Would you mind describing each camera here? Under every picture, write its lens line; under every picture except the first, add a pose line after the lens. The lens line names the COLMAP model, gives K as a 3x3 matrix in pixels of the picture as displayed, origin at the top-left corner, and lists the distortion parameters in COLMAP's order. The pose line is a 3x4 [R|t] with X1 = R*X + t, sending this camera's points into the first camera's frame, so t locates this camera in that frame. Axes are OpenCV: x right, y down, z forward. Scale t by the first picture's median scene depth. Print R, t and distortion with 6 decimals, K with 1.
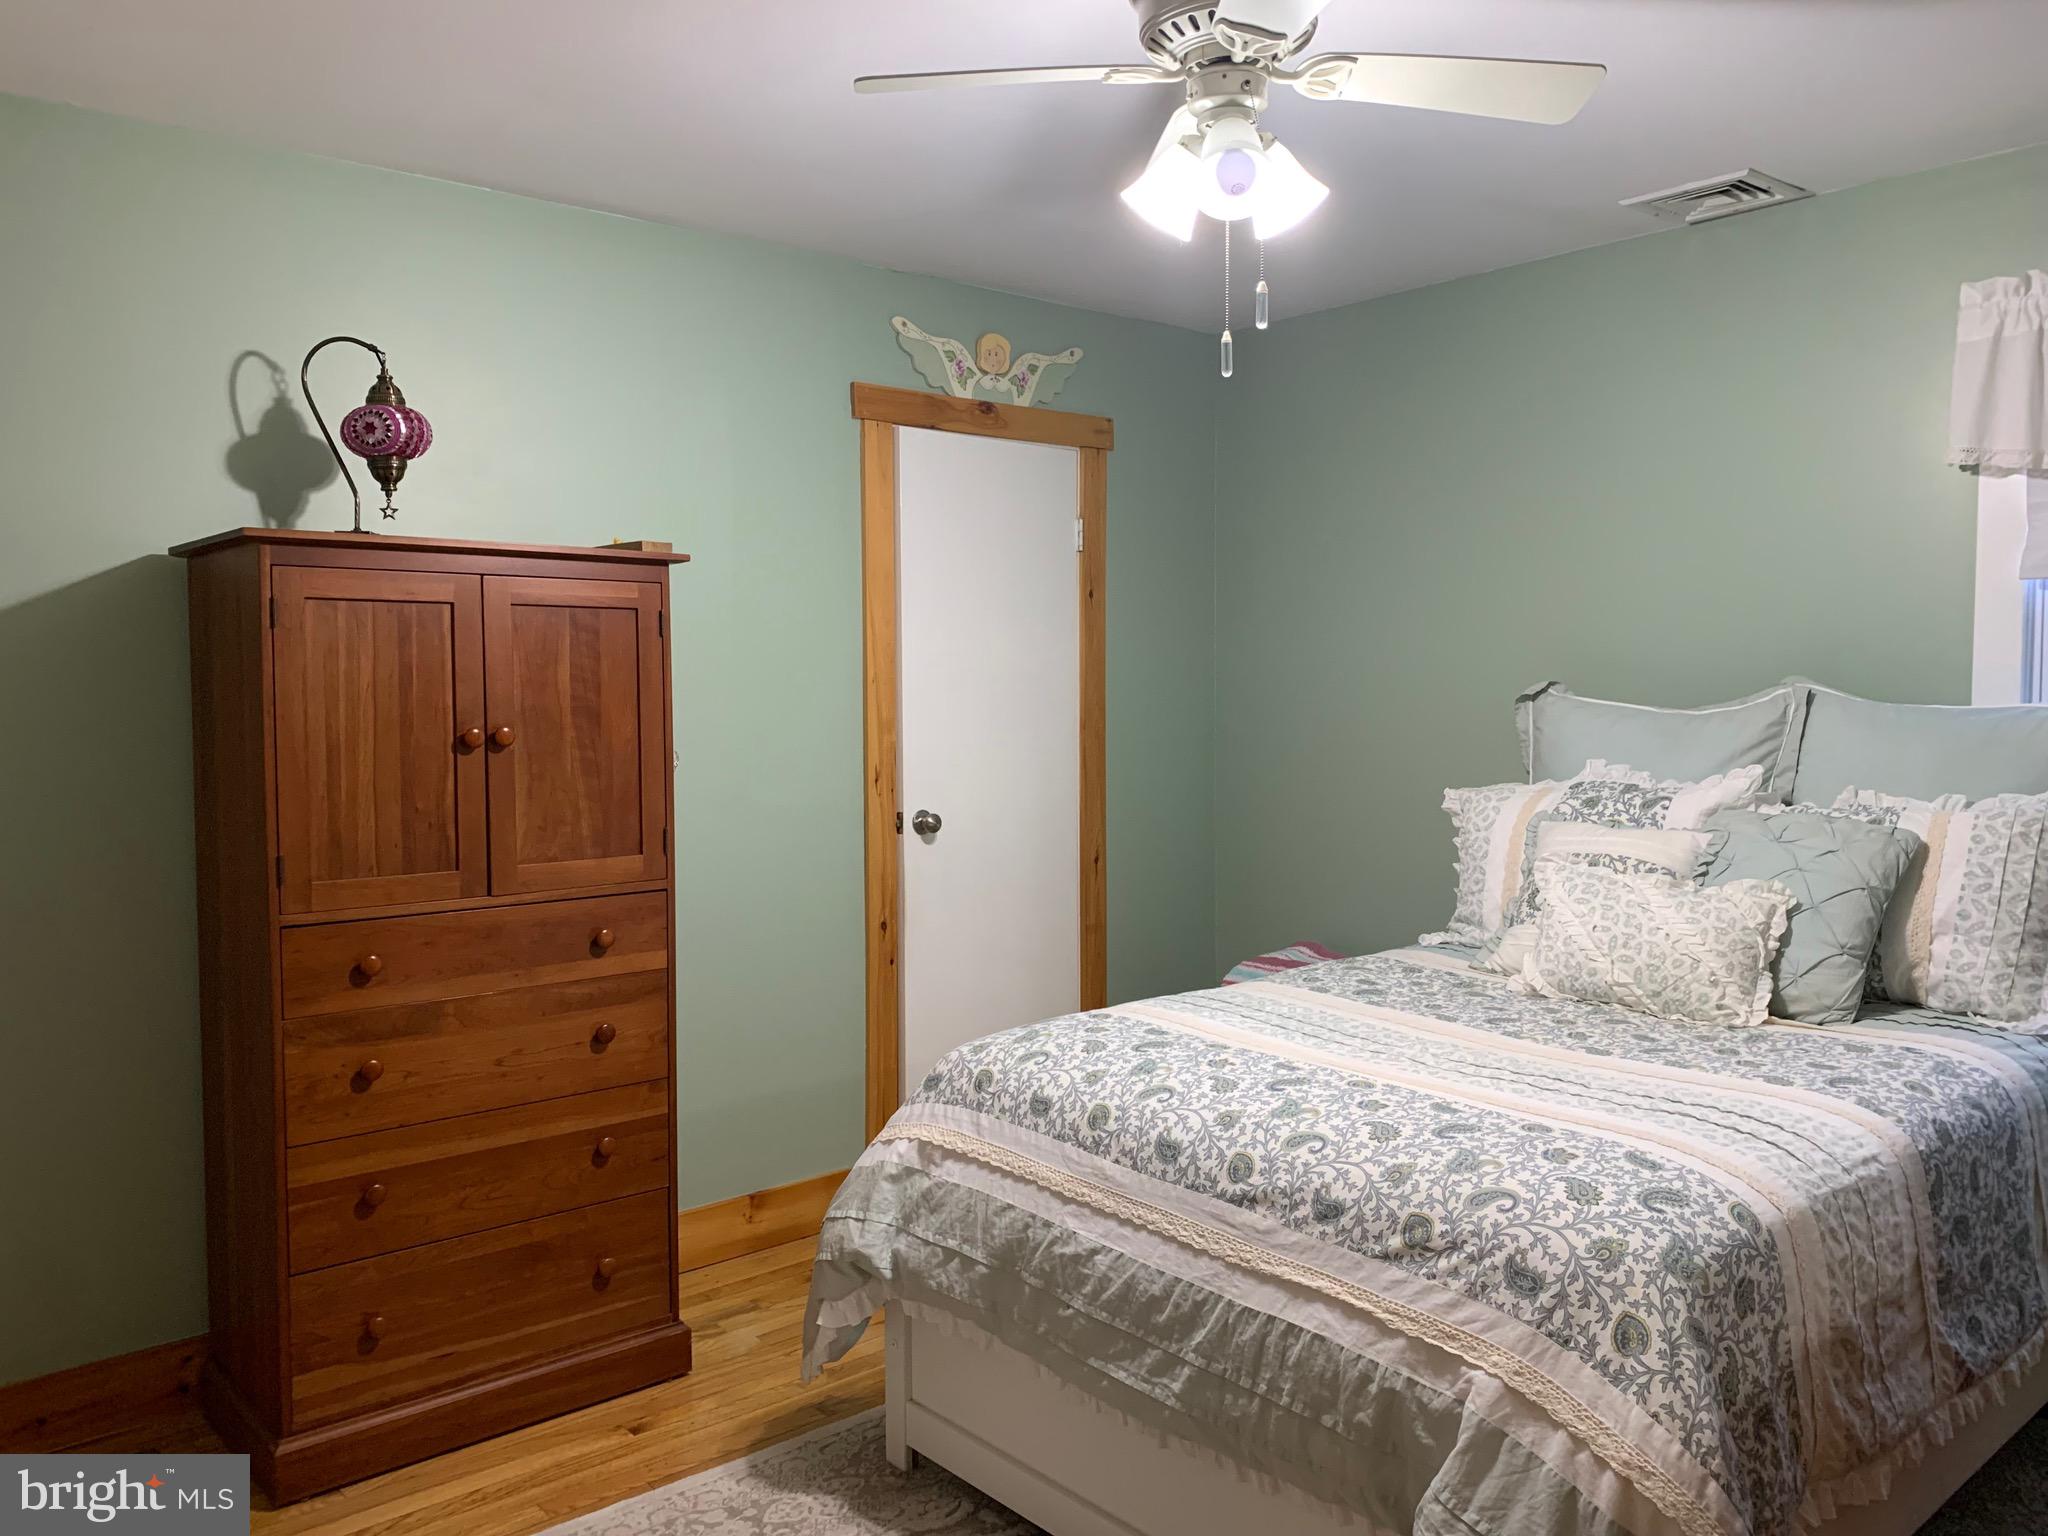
lens RADIAL K [[1557.5, 0, 1022.5], [0, 1557.5, 752.2], [0, 0, 1]] dist [0.035872, -0.042031]
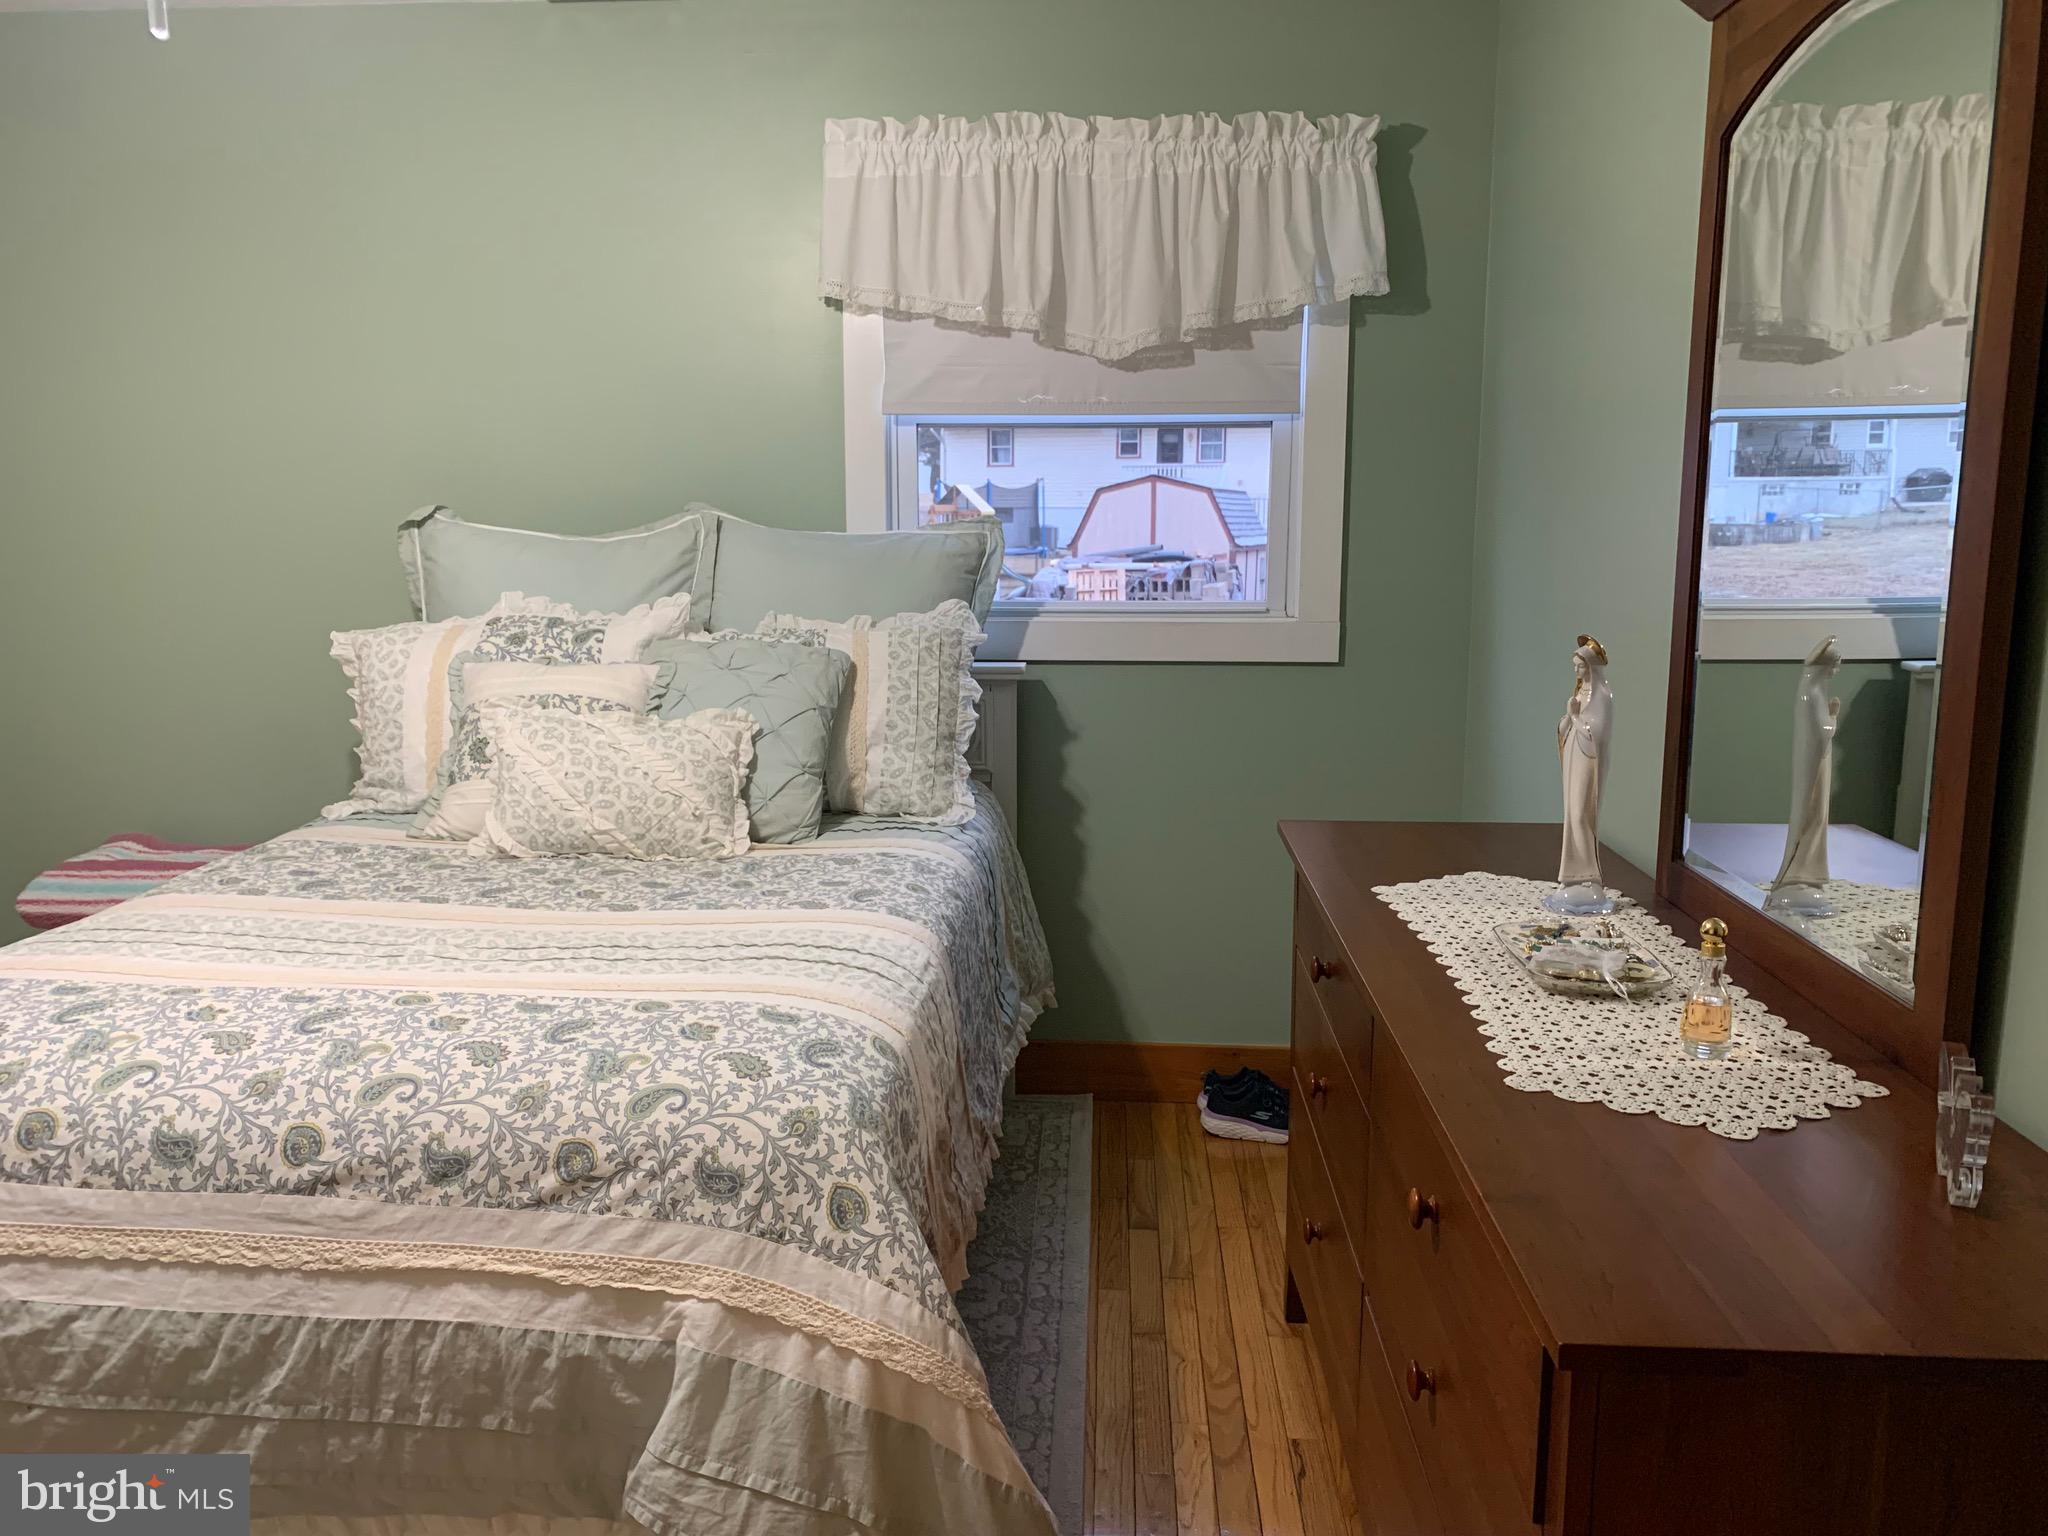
lens RADIAL K [[1557.5, 0, 1004.4], [0, 1557.5, 760.4], [0, 0, 1]] dist [0.035872, -0.042031]
pose [[0.703212, -0.104002, 0.703332, -0.127209], [0.029010, 0.992617, 0.117773, 0.004721], [-0.710388, -0.062416, 0.701037, 0.237192]]
